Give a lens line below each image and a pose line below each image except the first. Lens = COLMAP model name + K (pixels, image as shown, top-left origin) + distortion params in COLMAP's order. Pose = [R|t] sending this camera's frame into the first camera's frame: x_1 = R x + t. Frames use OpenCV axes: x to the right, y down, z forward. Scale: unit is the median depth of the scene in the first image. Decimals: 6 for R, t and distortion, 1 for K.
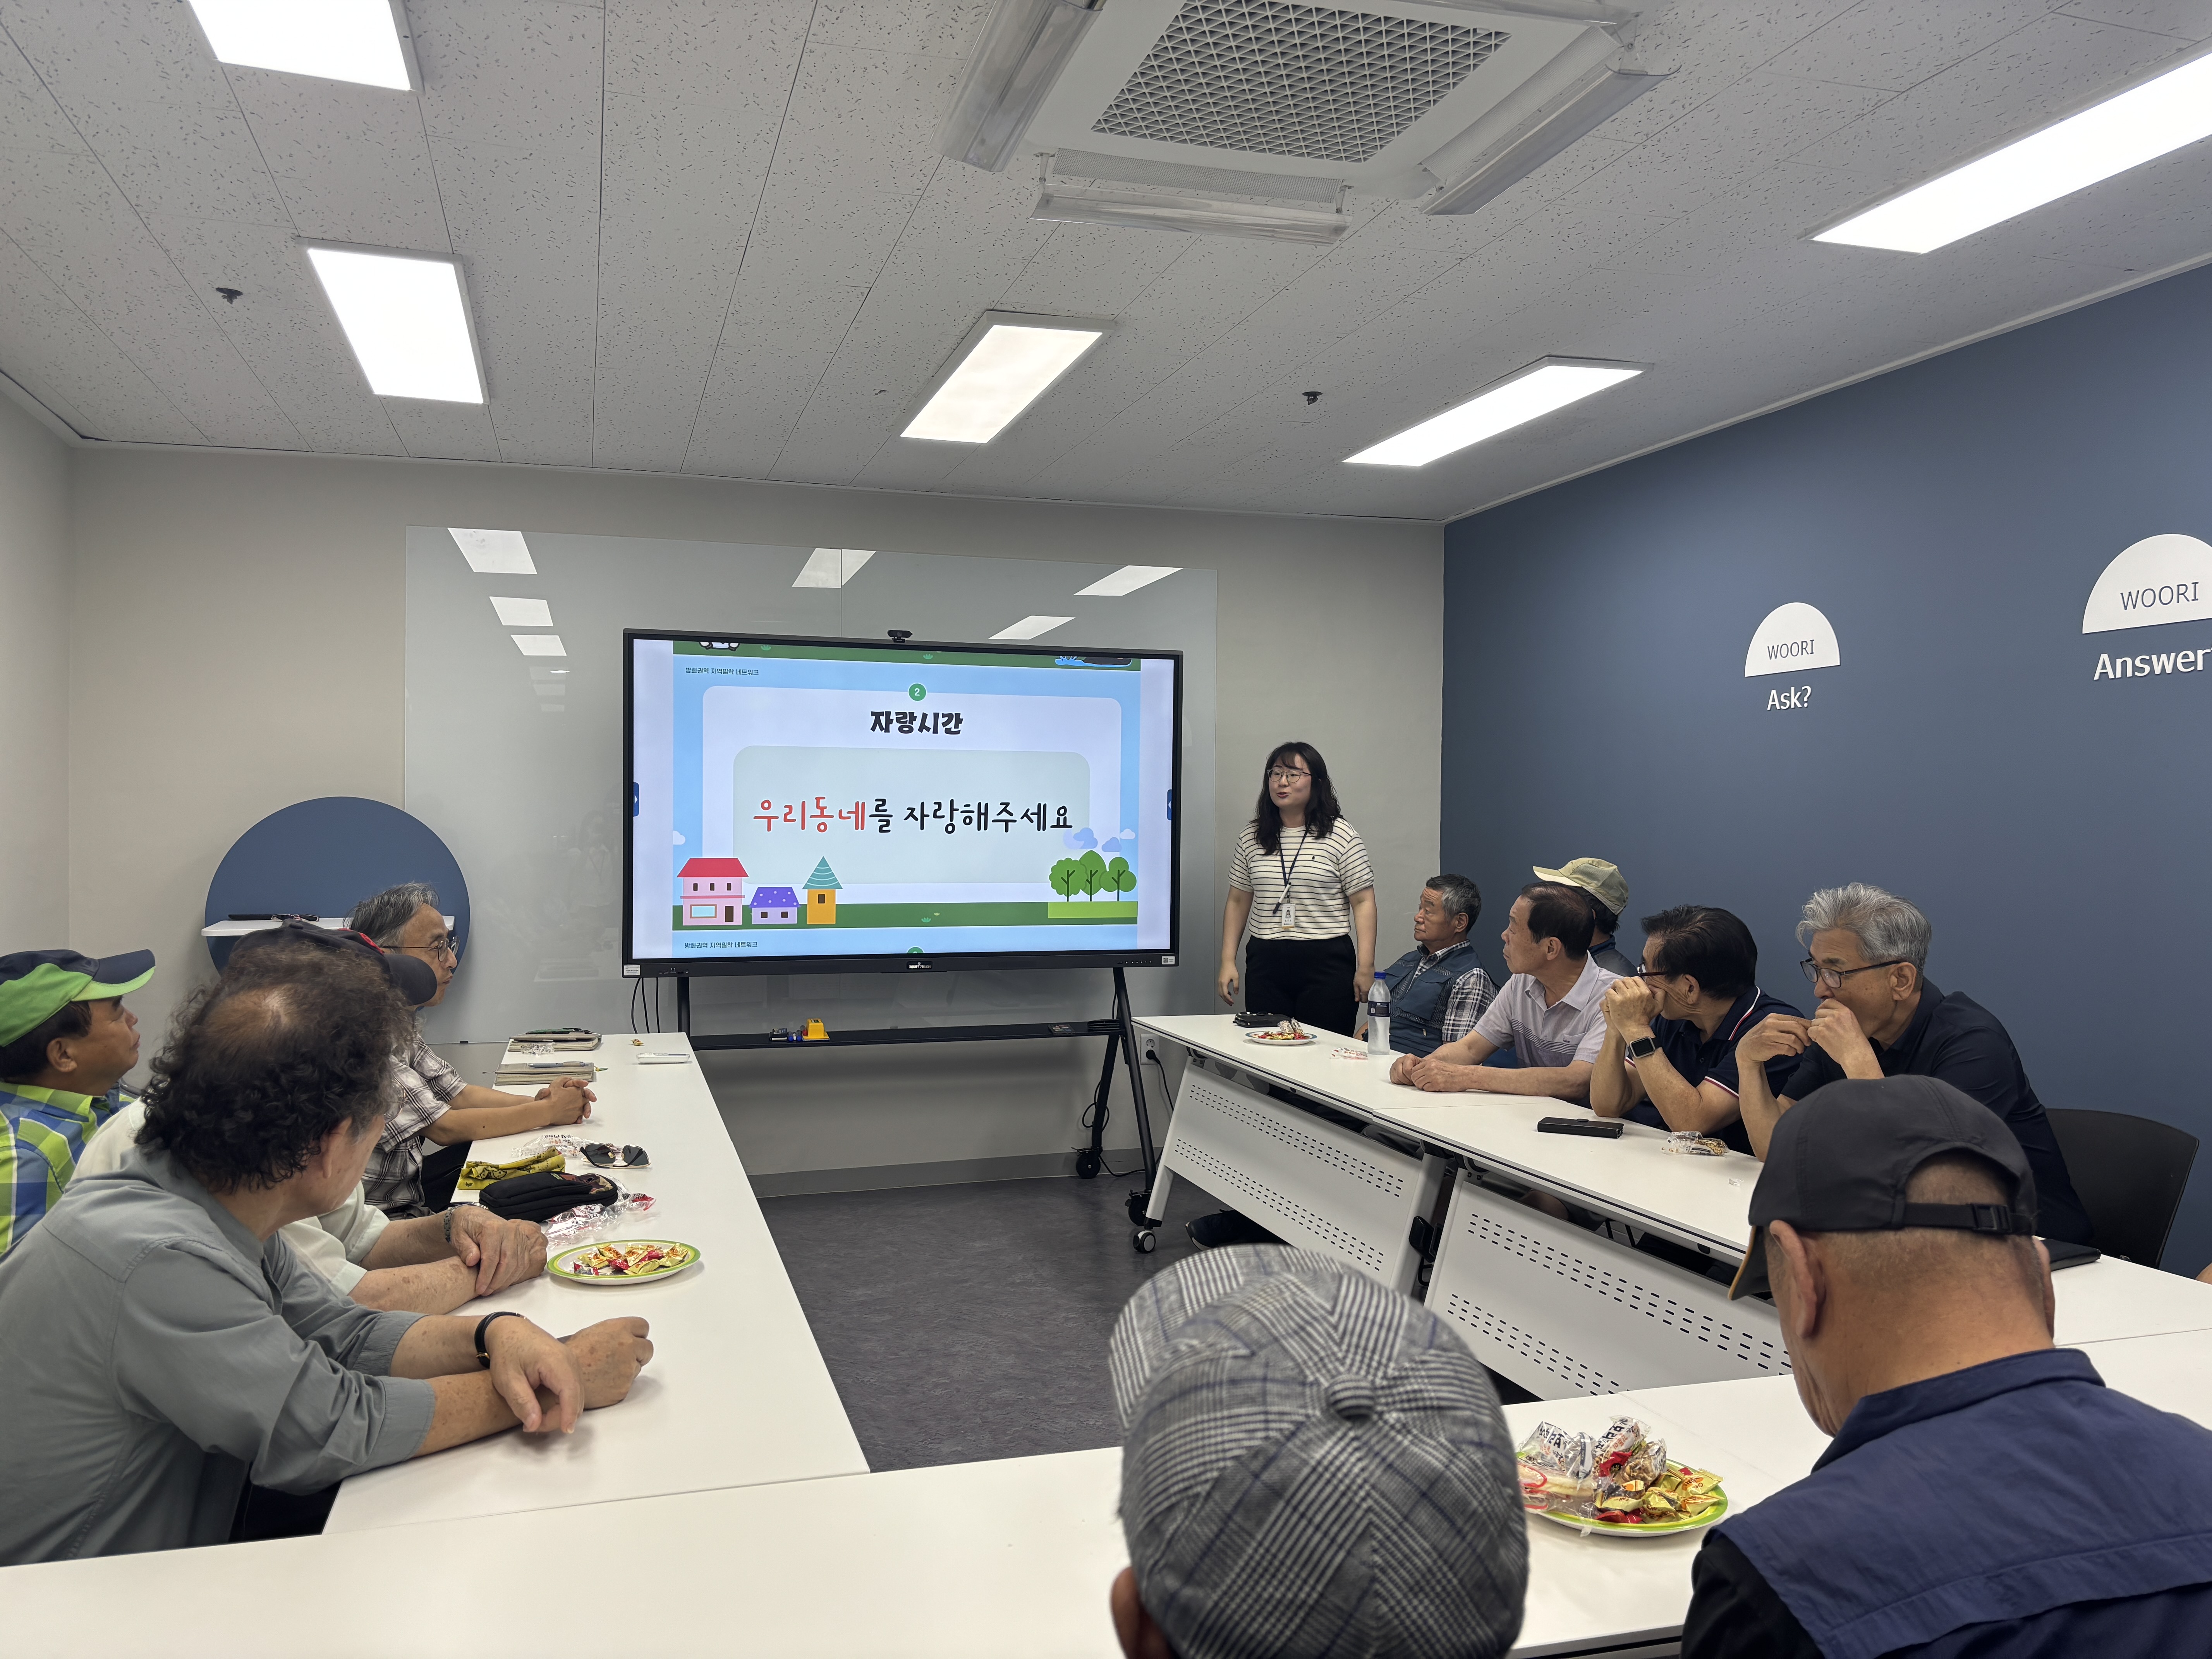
lens RADIAL K [[1650.5, 0, 1106.0], [0, 1650.5, 829.5], [0, 0, 1]] dist [0.071306, -0.070522]
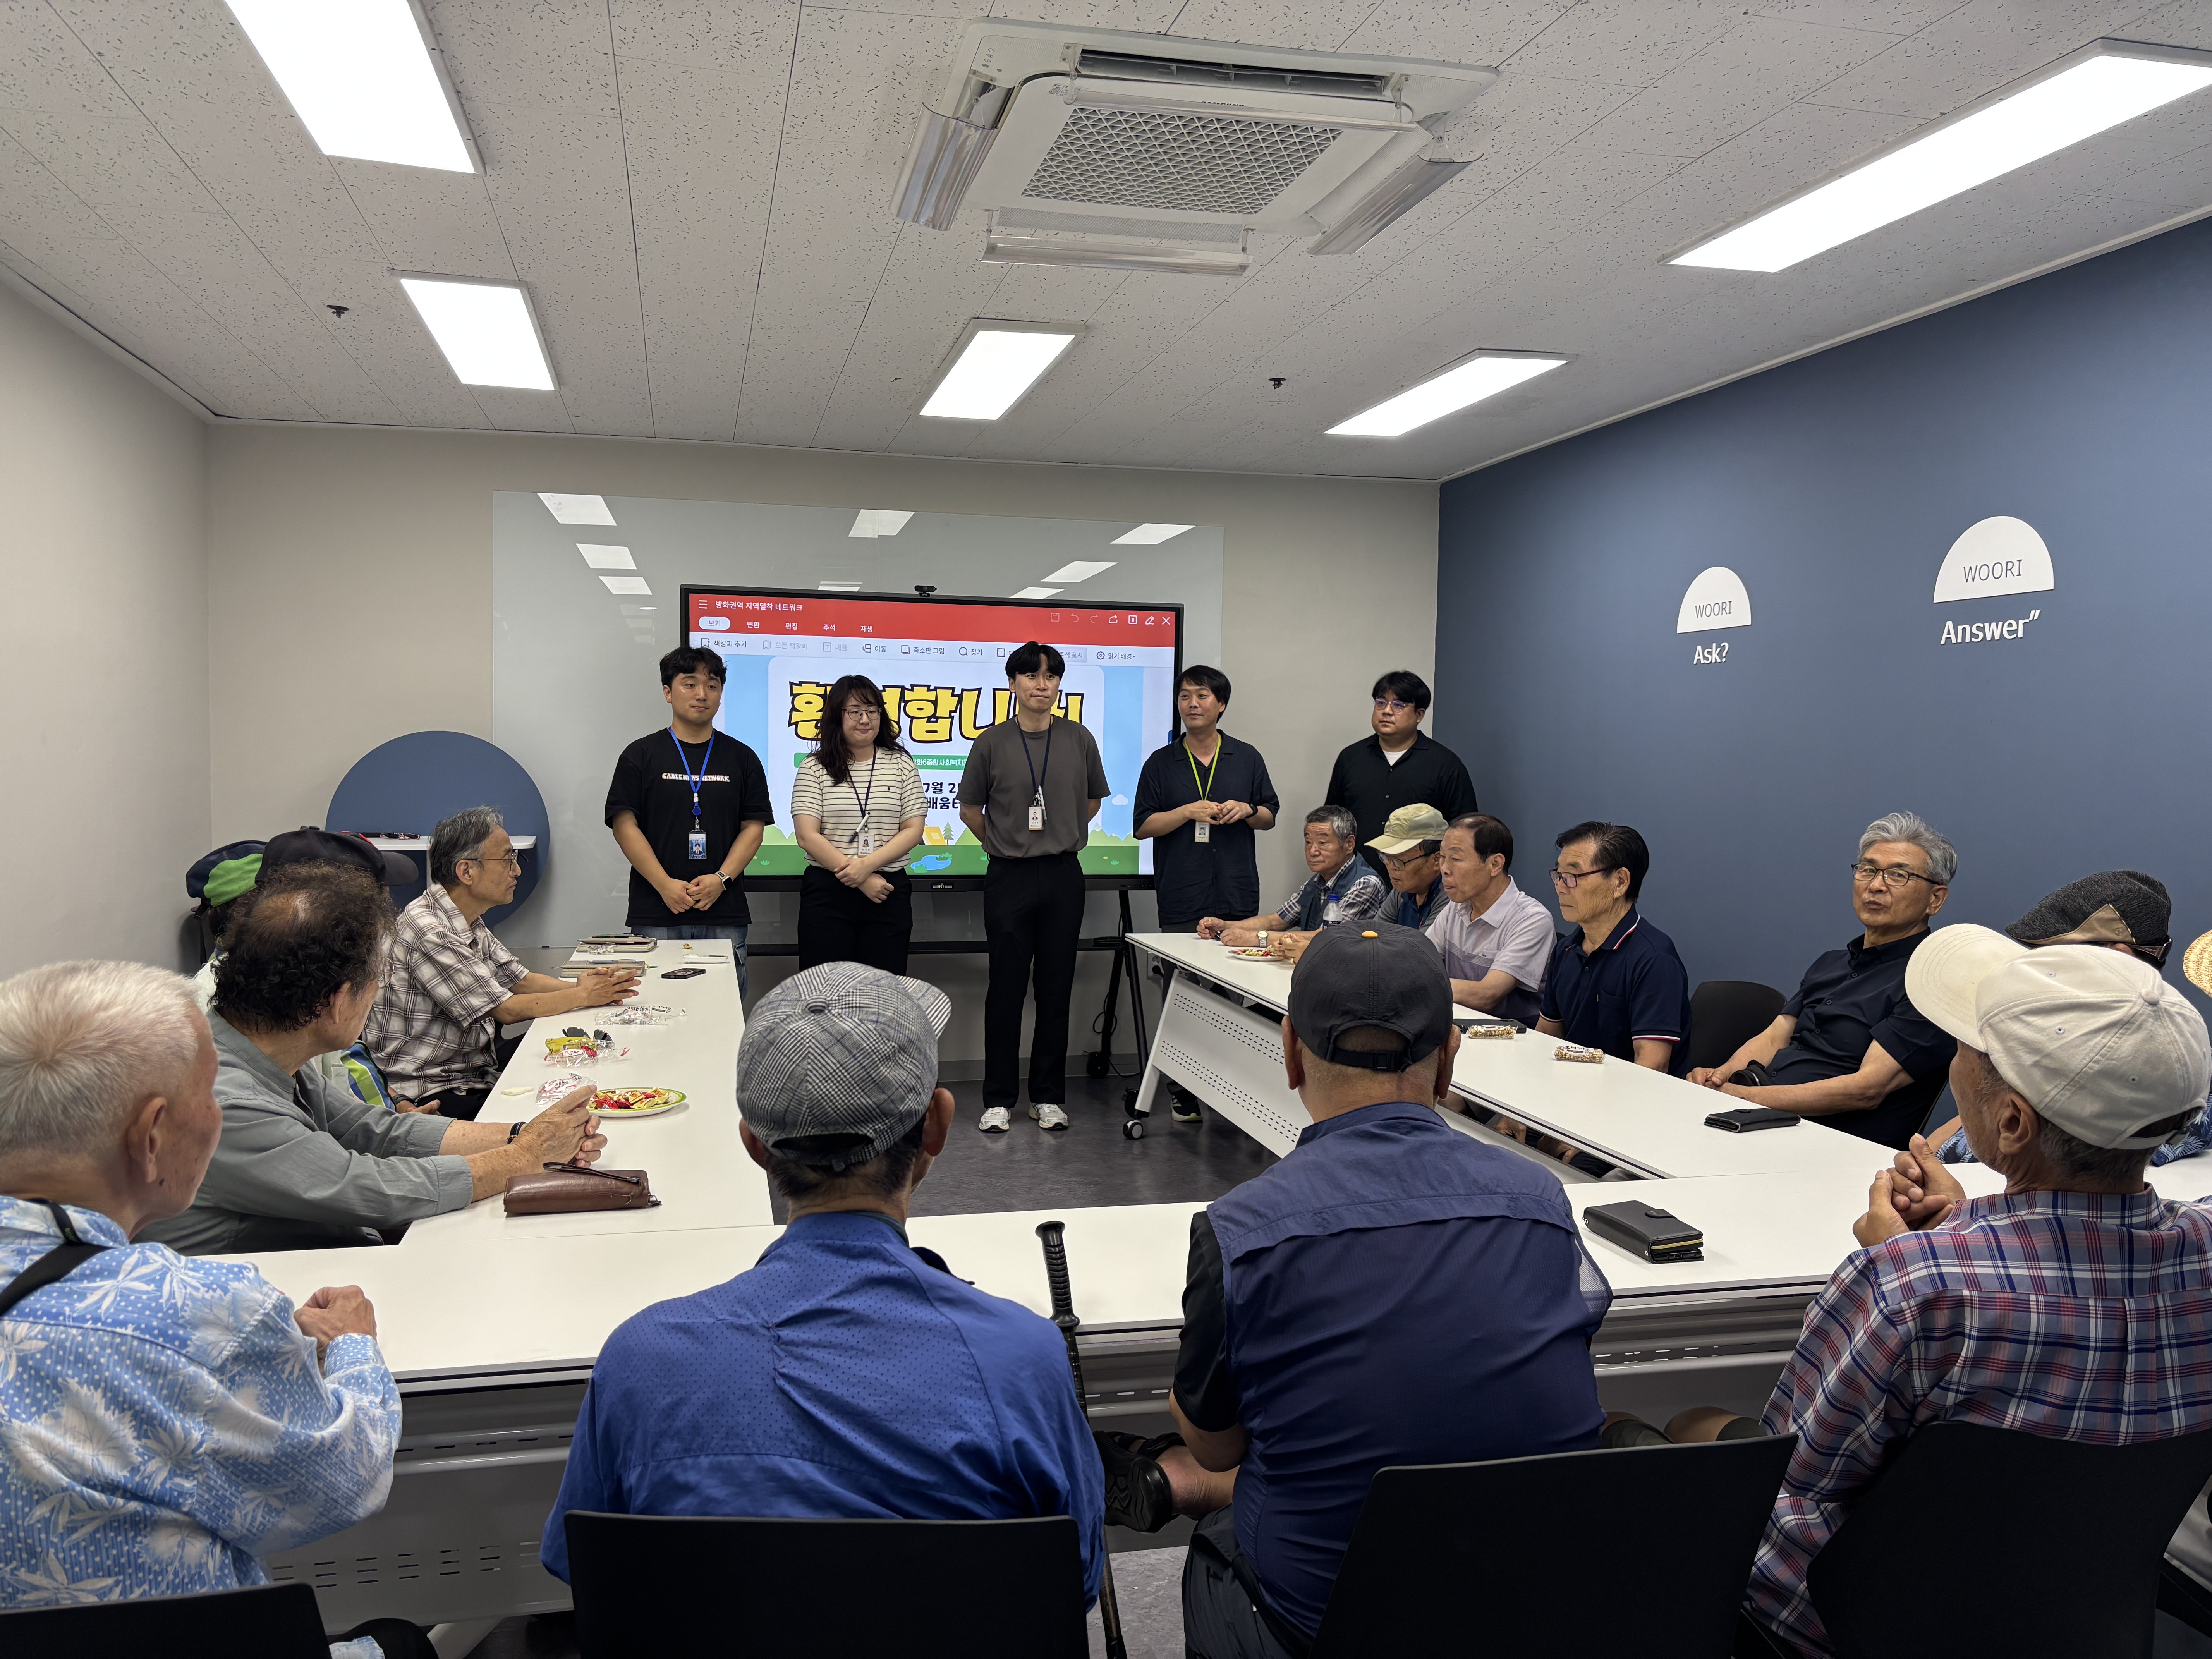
lens RADIAL K [[1650.5, 0, 1106.0], [0, 1650.5, 829.5], [0, 0, 1]] dist [0.071306, -0.070522]
pose [[0.998283, 0.011959, -0.057334, 0.068659], [-0.009524, 0.999049, 0.042548, -0.004863], [0.057788, -0.041929, 0.997448, -0.123722]]
